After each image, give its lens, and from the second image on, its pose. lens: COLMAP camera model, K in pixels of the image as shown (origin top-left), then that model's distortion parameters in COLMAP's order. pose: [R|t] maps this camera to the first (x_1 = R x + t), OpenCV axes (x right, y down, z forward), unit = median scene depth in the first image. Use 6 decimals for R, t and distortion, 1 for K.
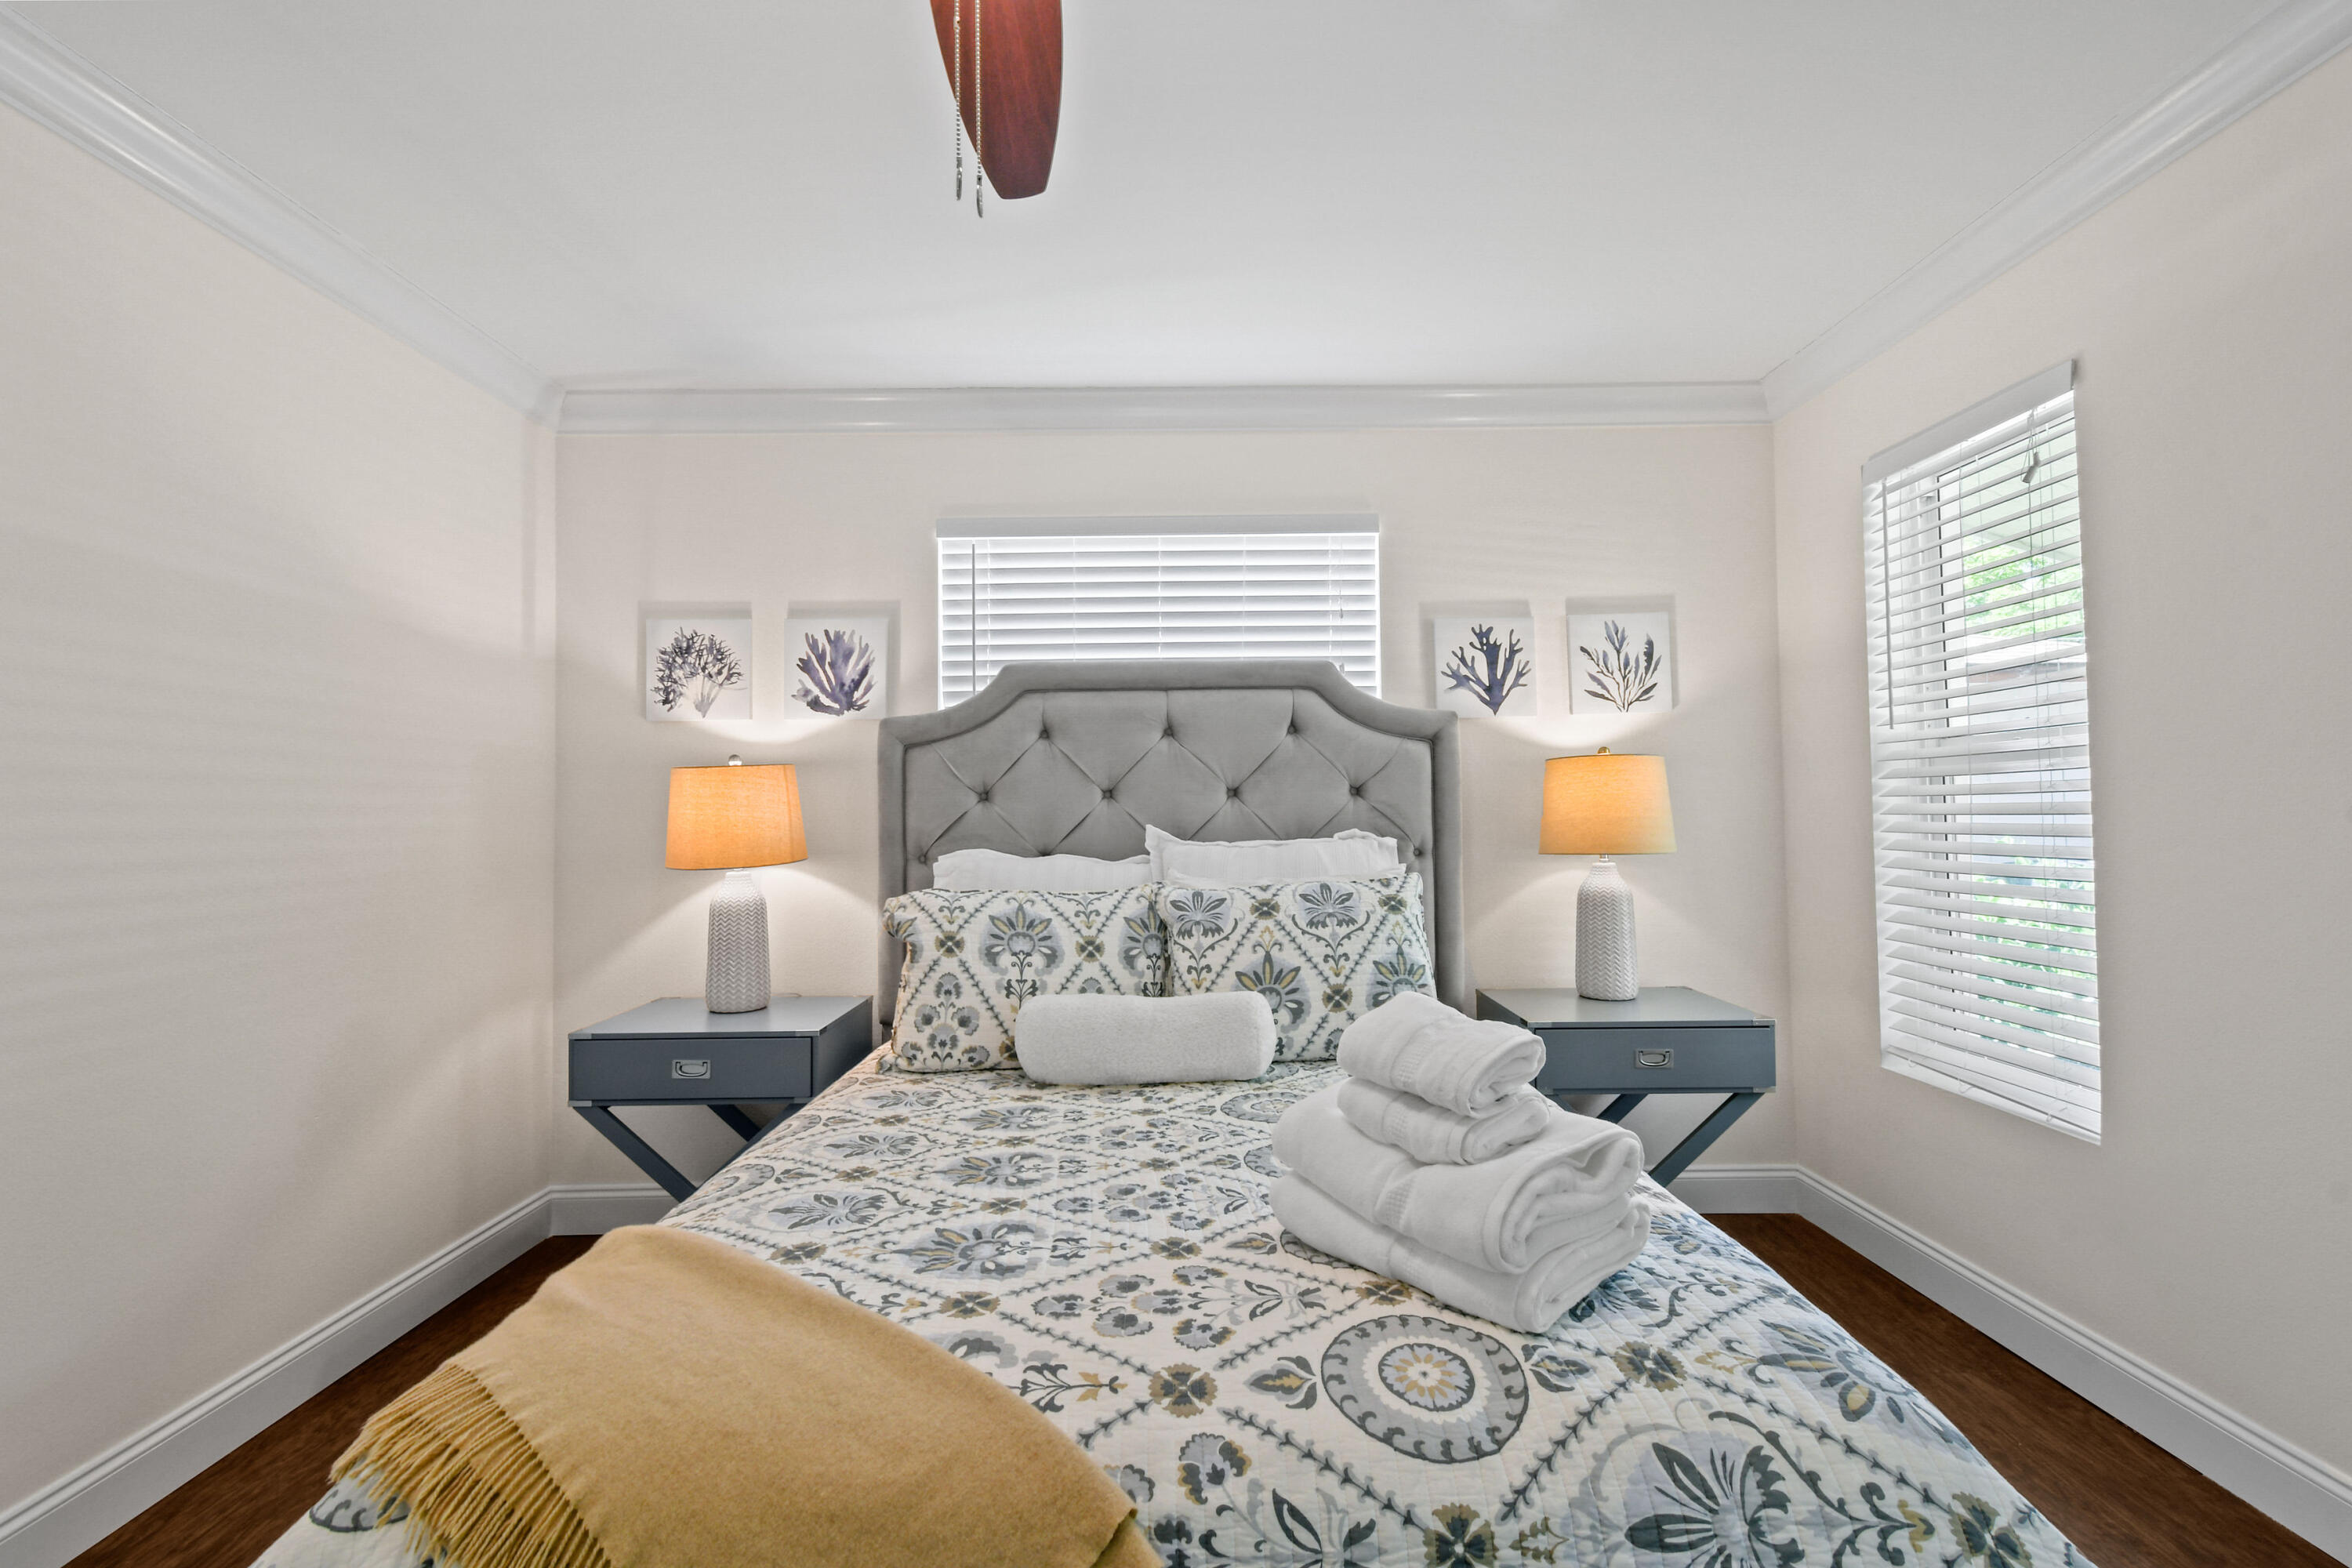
lens RADIAL K [[1036.0, 0, 1193.9], [0, 1036.0, 784.4], [0, 0, 1]] dist [0.001815, 0.000544]
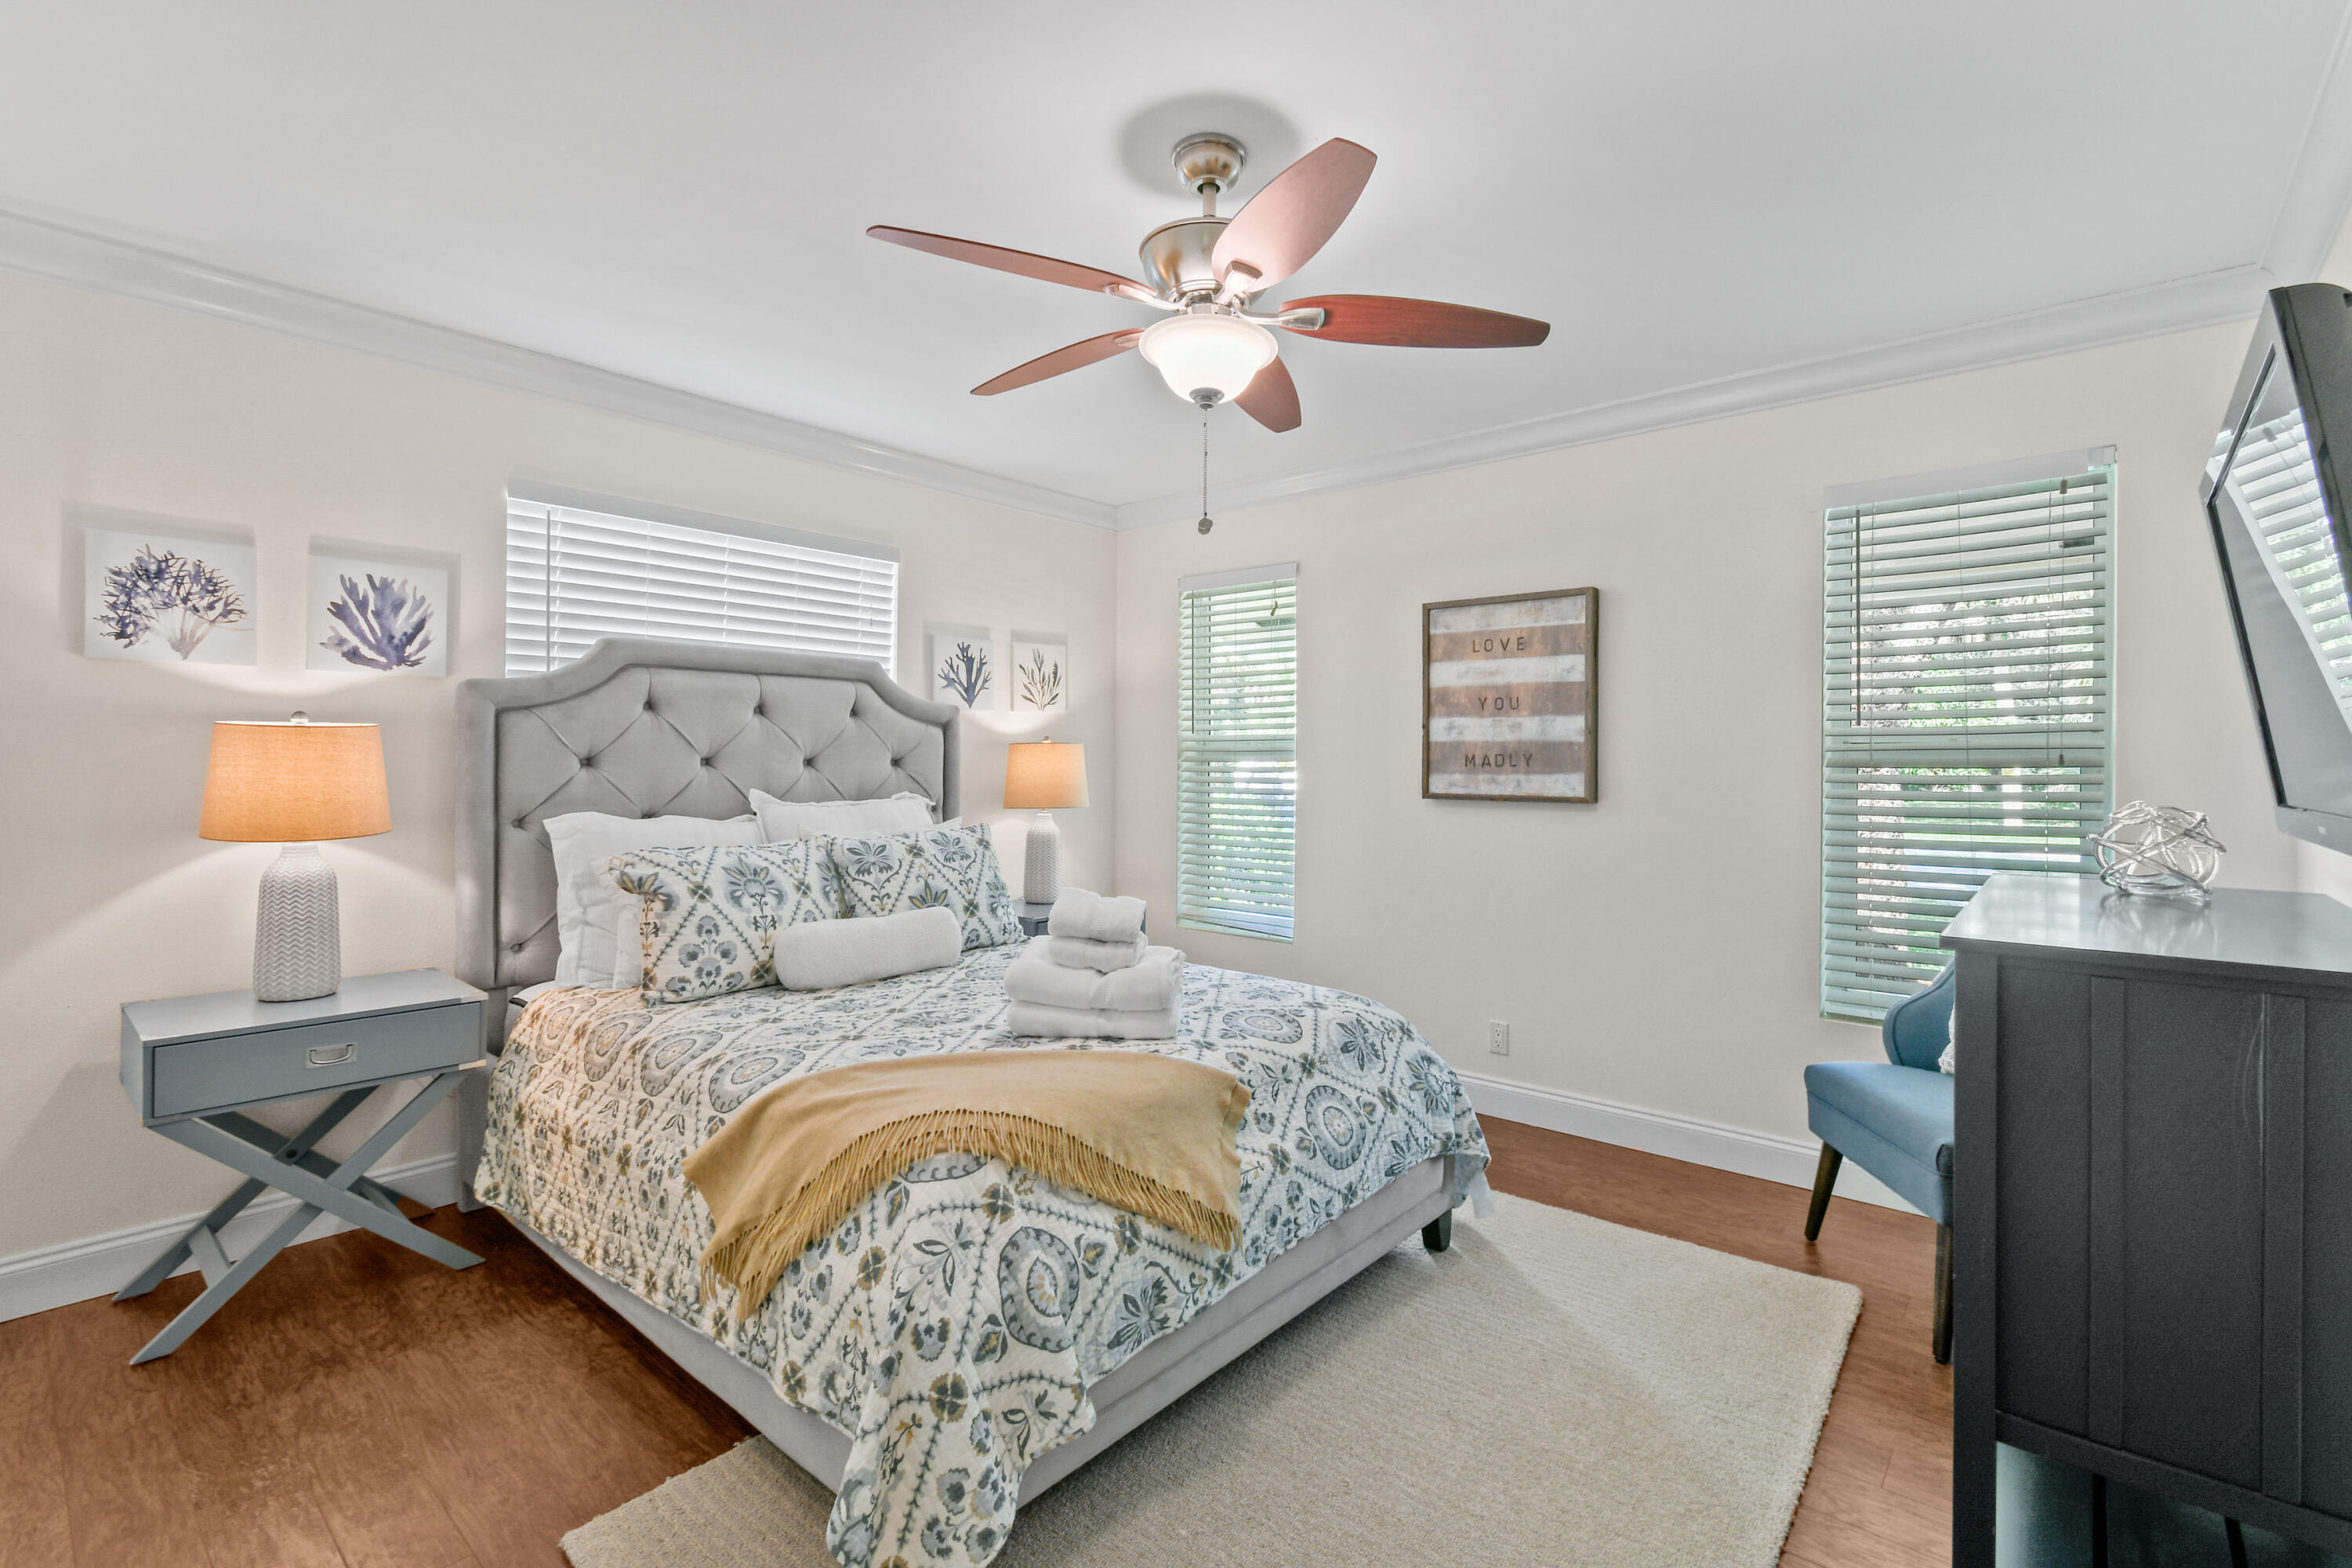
lens RADIAL K [[1036.0, 0, 1193.9], [0, 1036.0, 784.4], [0, 0, 1]] dist [0.001815, 0.000544]
pose [[0.662912, 0.000715, 0.748697, -0.575993], [-0.034674, 0.998956, 0.029747, -0.018290], [-0.747894, -0.045680, 0.662244, -0.154693]]
